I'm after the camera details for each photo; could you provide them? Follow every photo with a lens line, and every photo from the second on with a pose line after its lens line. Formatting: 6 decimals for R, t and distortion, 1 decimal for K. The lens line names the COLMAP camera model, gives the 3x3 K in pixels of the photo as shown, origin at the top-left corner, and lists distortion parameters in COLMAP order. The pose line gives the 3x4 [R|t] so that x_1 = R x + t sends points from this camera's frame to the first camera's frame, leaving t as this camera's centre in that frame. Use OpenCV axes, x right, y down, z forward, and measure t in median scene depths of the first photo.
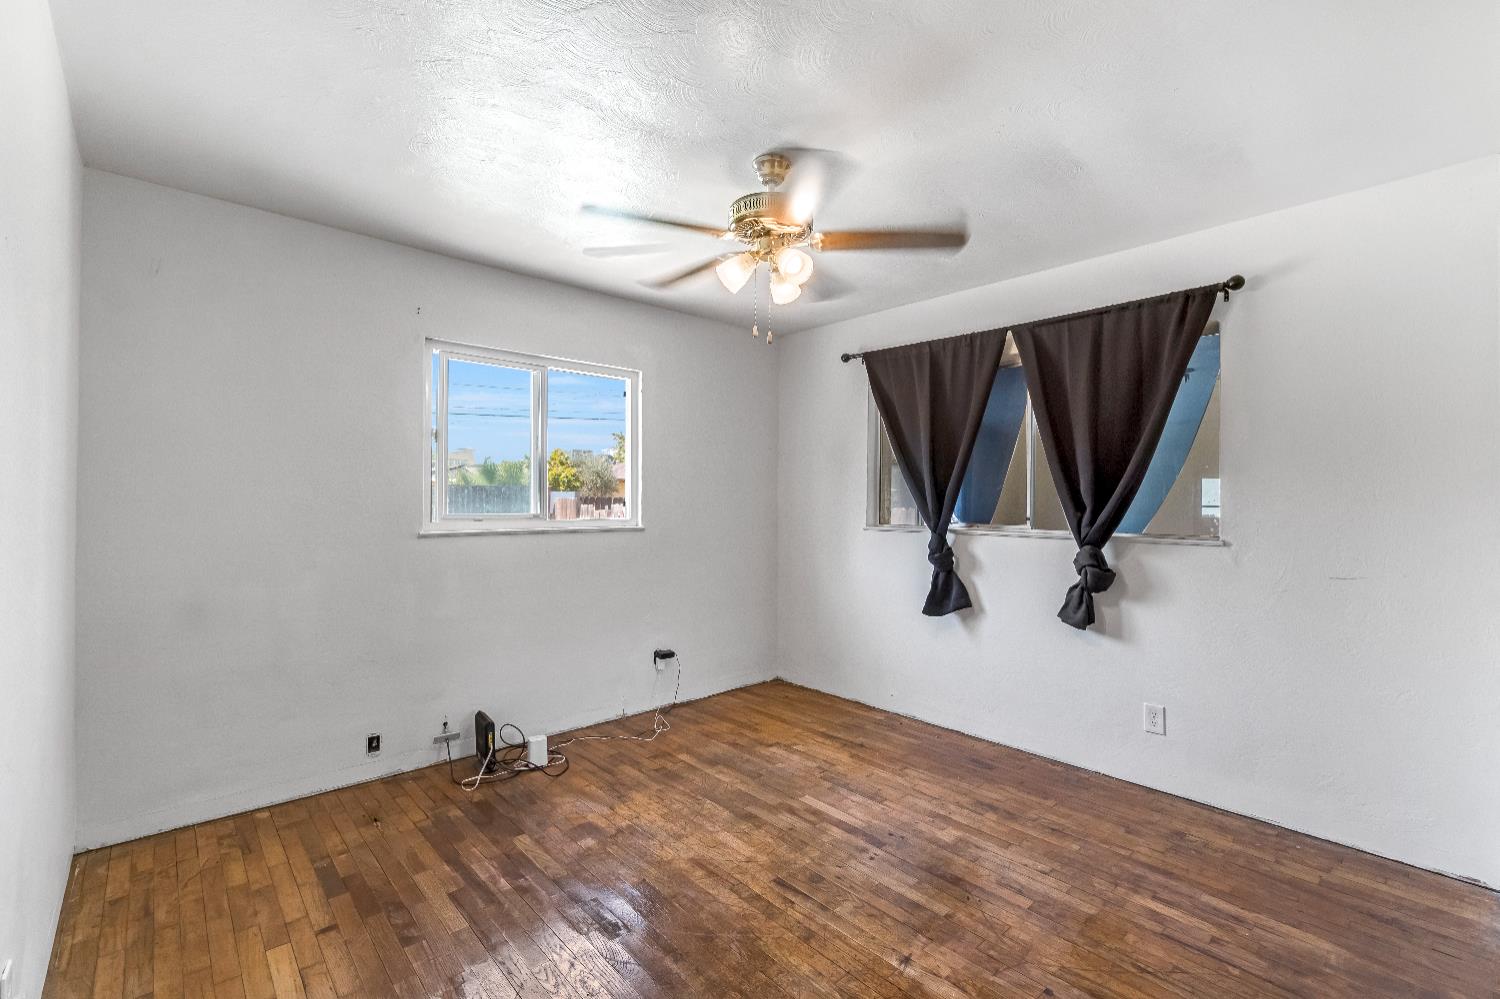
lens RADIAL K [[640.6, 0, 753.7], [0, 640.6, 496.3], [0, 0, 1]] dist [-0.004254, 0.000519]
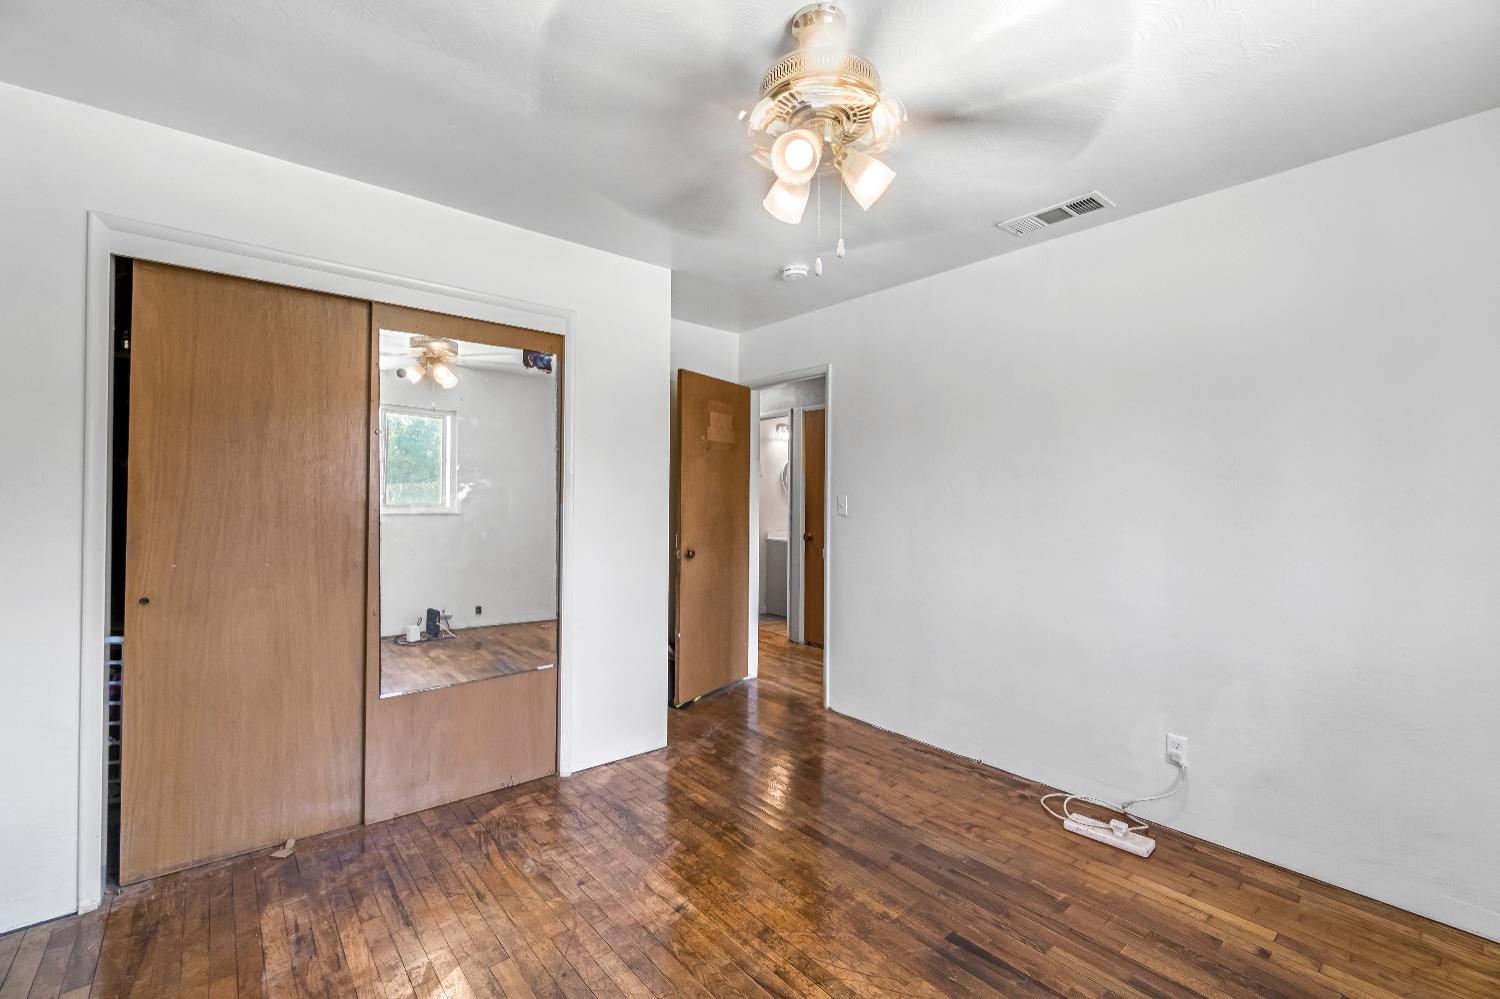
lens RADIAL K [[640.6, 0, 753.7], [0, 640.6, 496.3], [0, 0, 1]] dist [-0.004254, 0.000519]
pose [[-0.999227, -0.018615, 0.034624, 0.079281], [-0.018838, 0.999804, -0.006120, 0.008933], [-0.034503, -0.006767, -0.999382, 2.004241]]
